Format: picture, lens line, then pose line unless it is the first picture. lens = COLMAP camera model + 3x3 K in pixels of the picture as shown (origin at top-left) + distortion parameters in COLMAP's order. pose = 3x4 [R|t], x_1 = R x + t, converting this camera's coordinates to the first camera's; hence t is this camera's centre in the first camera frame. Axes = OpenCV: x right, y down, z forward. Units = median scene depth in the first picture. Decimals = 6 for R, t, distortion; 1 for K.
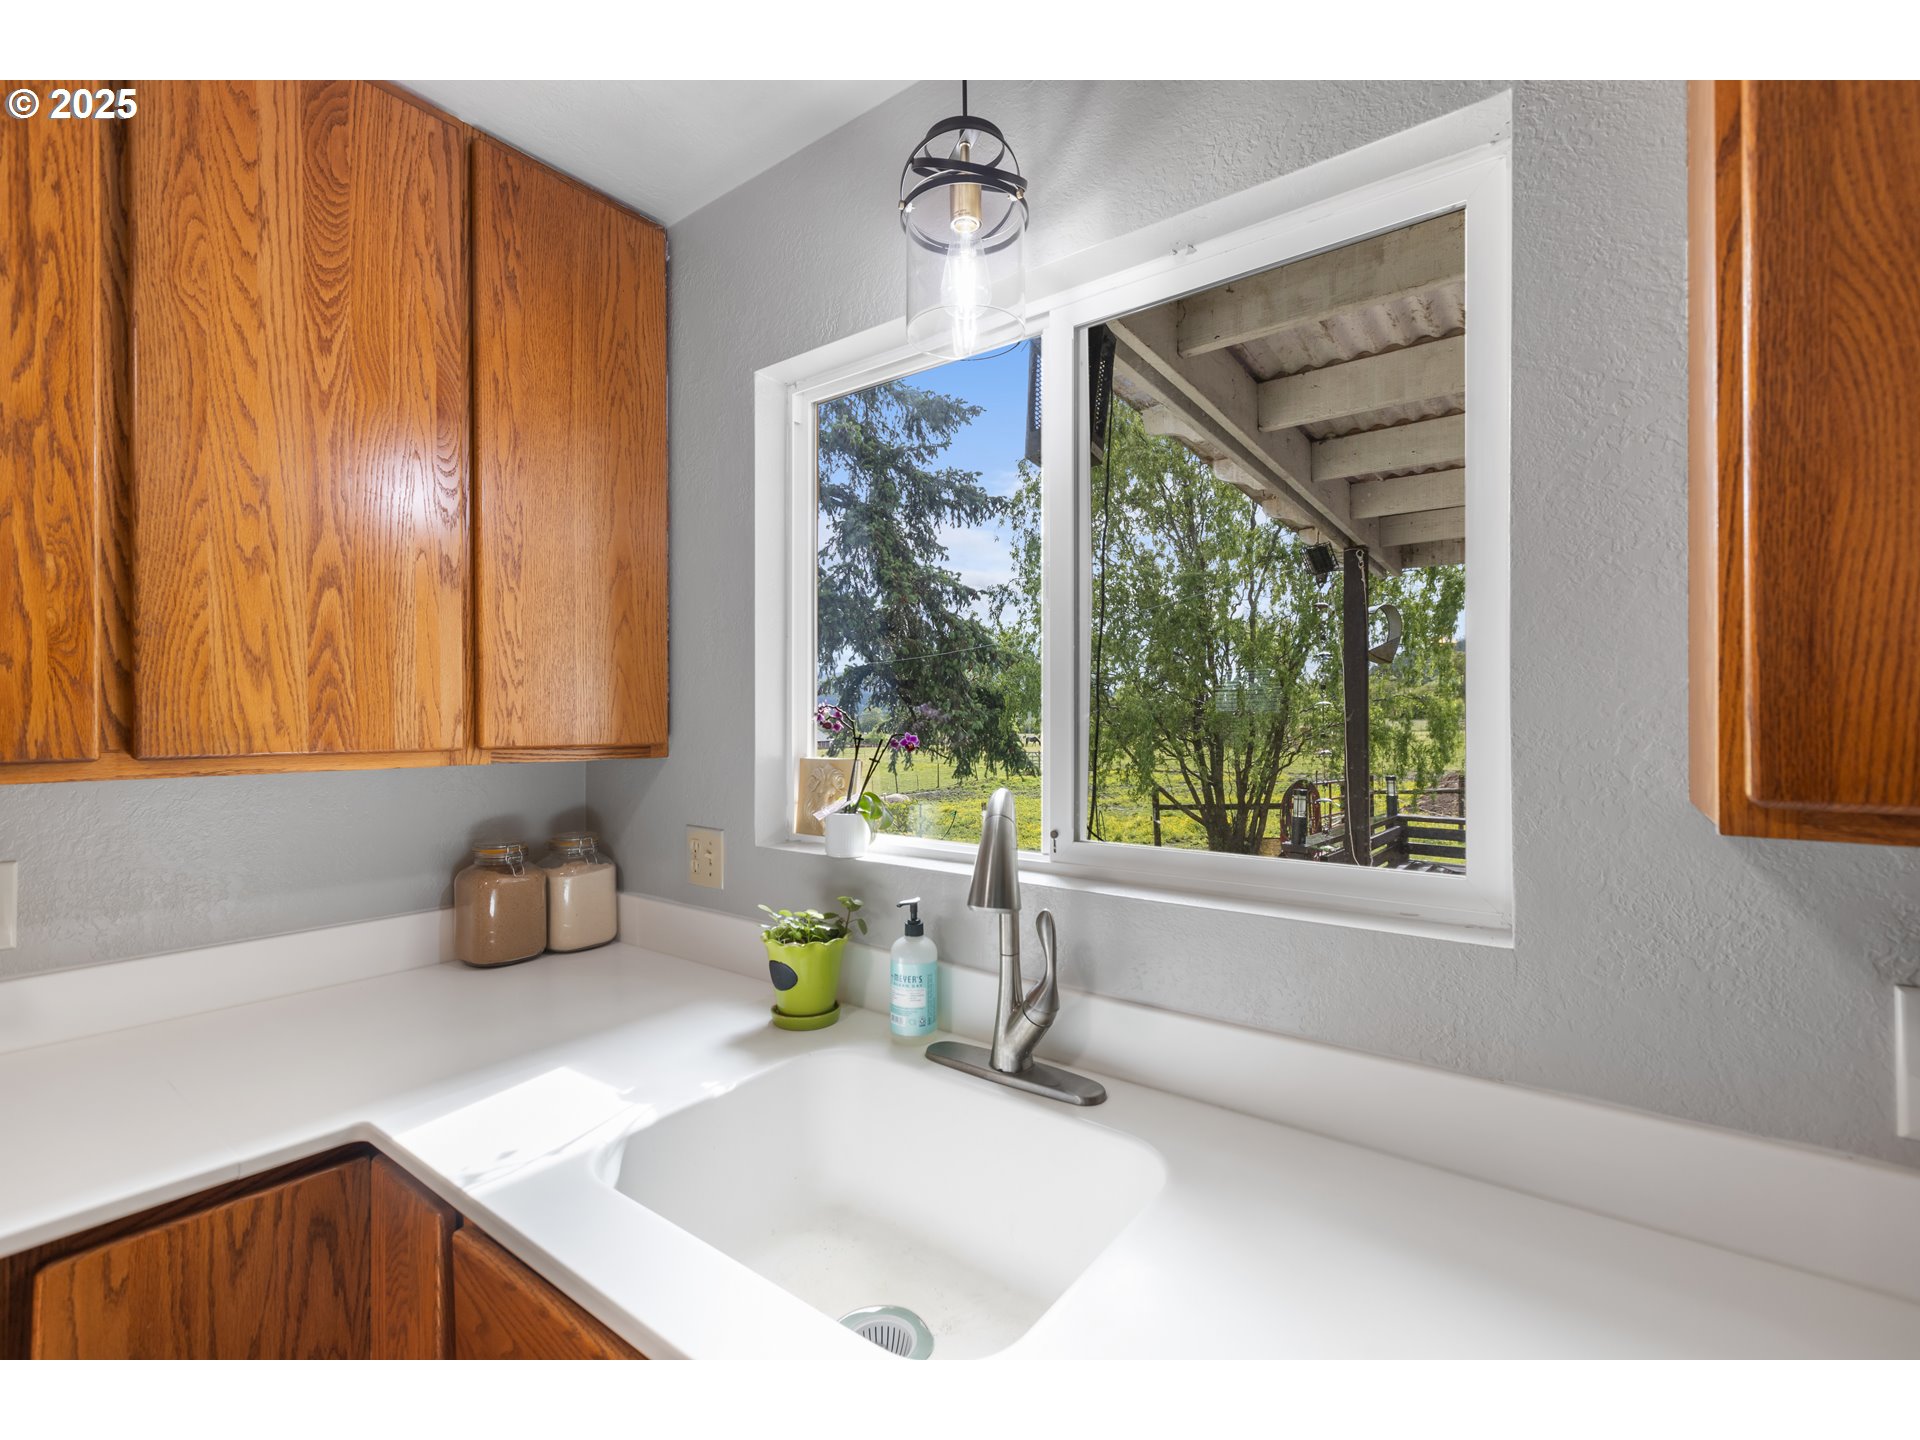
lens RADIAL K [[841.0, 0, 956.1], [0, 841.0, 723.7], [0, 0, 1]] dist [0.000640, 0.000120]
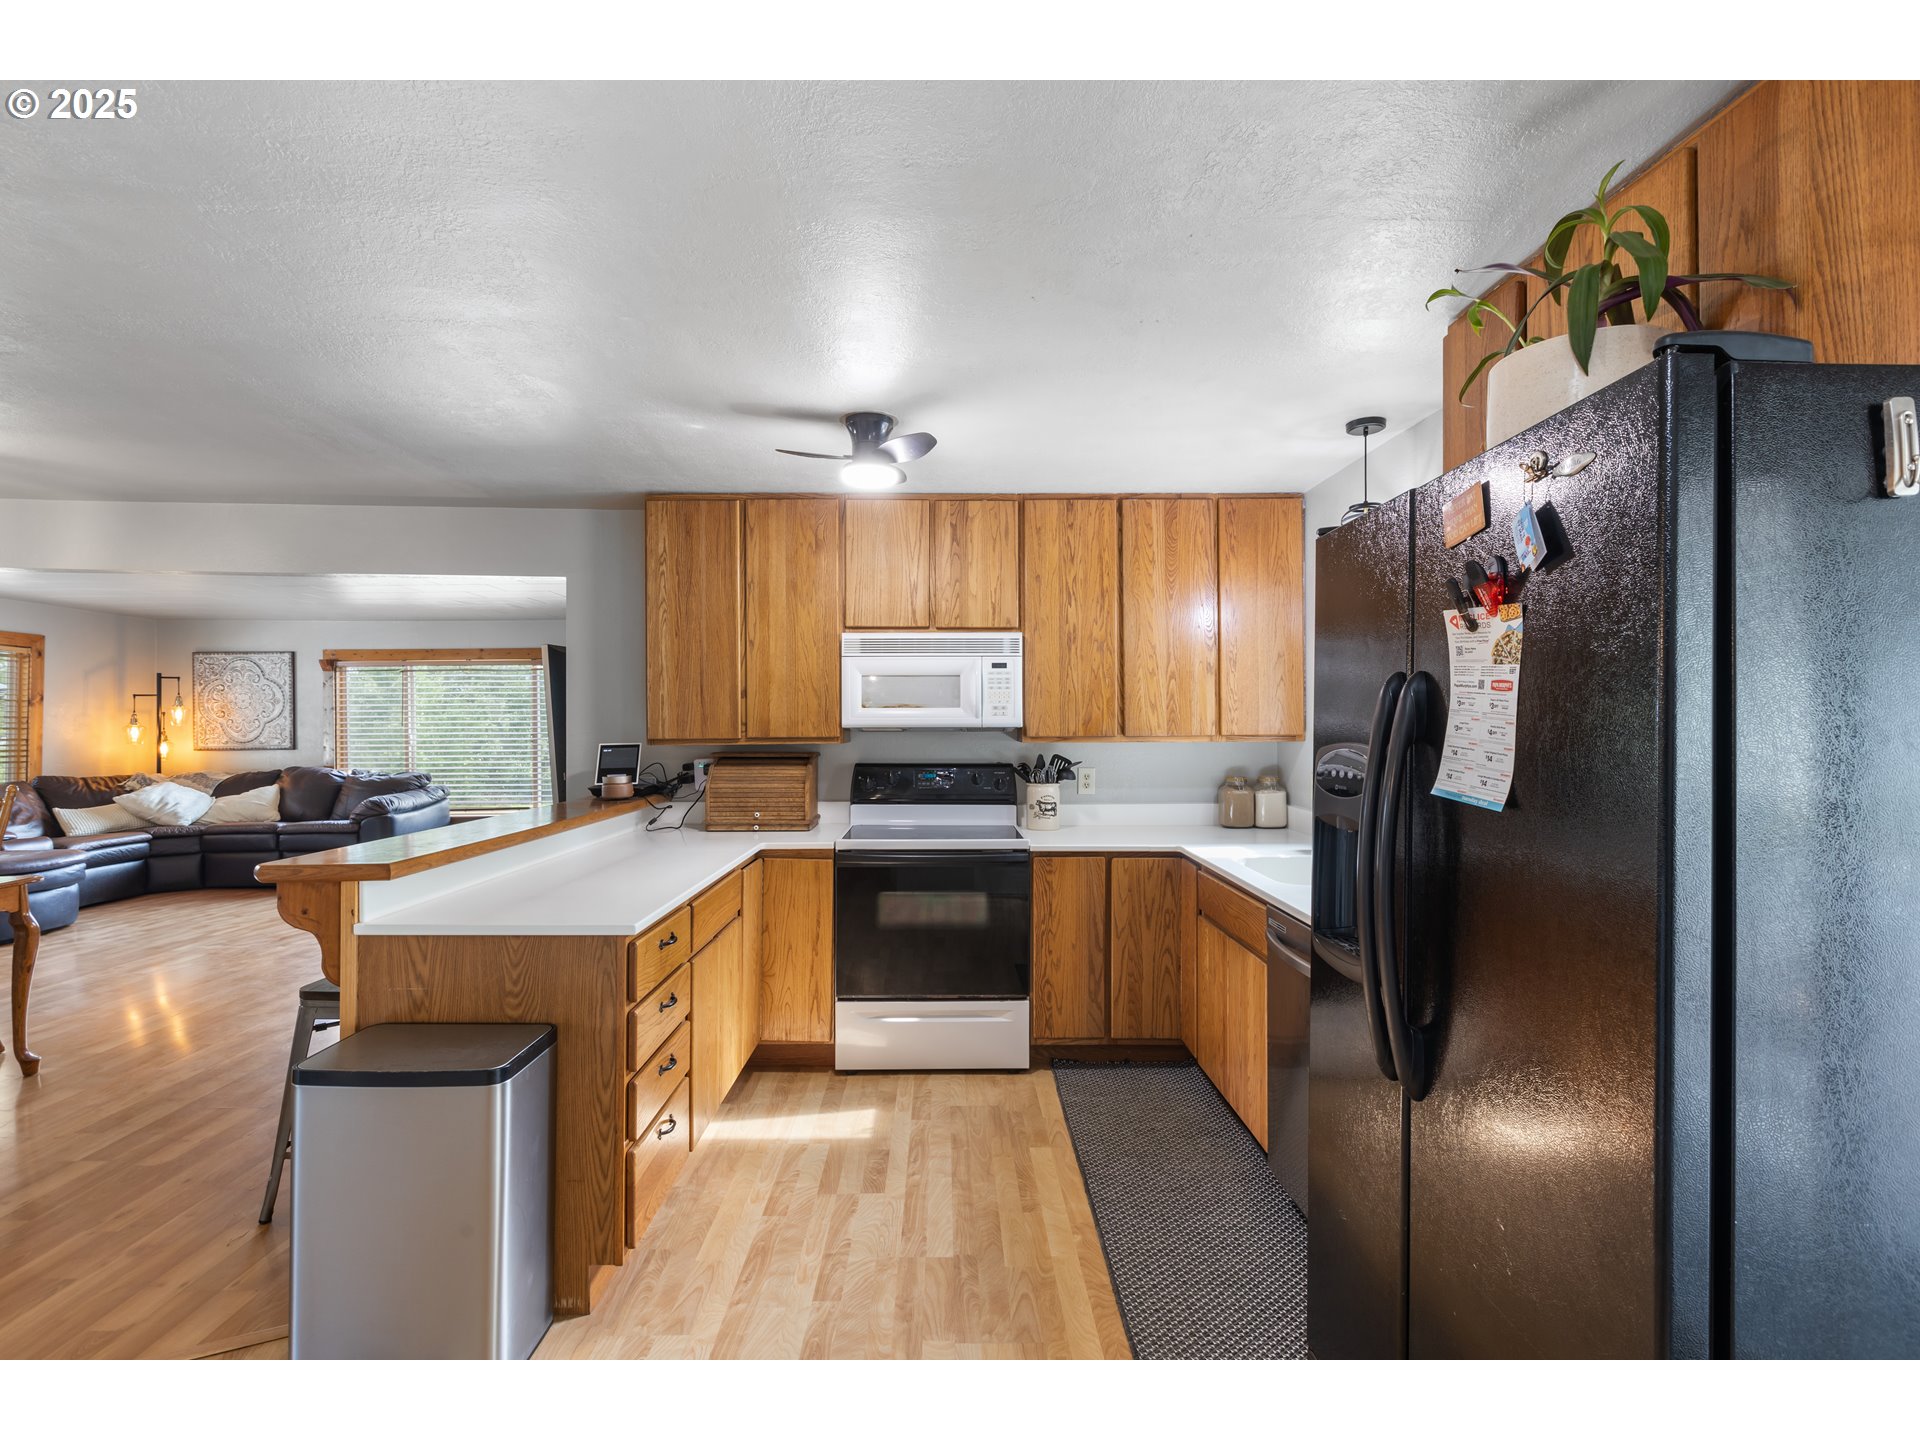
lens RADIAL K [[845.9, 0, 958.2], [0, 845.9, 726.3], [0, 0, 1]] dist [-0.000863, -0.000579]
pose [[0.610235, -0.000766, -0.792220, 1.032496], [0.003233, 0.999994, 0.001523, -0.004421], [0.792214, -0.003491, 0.610234, -1.265579]]
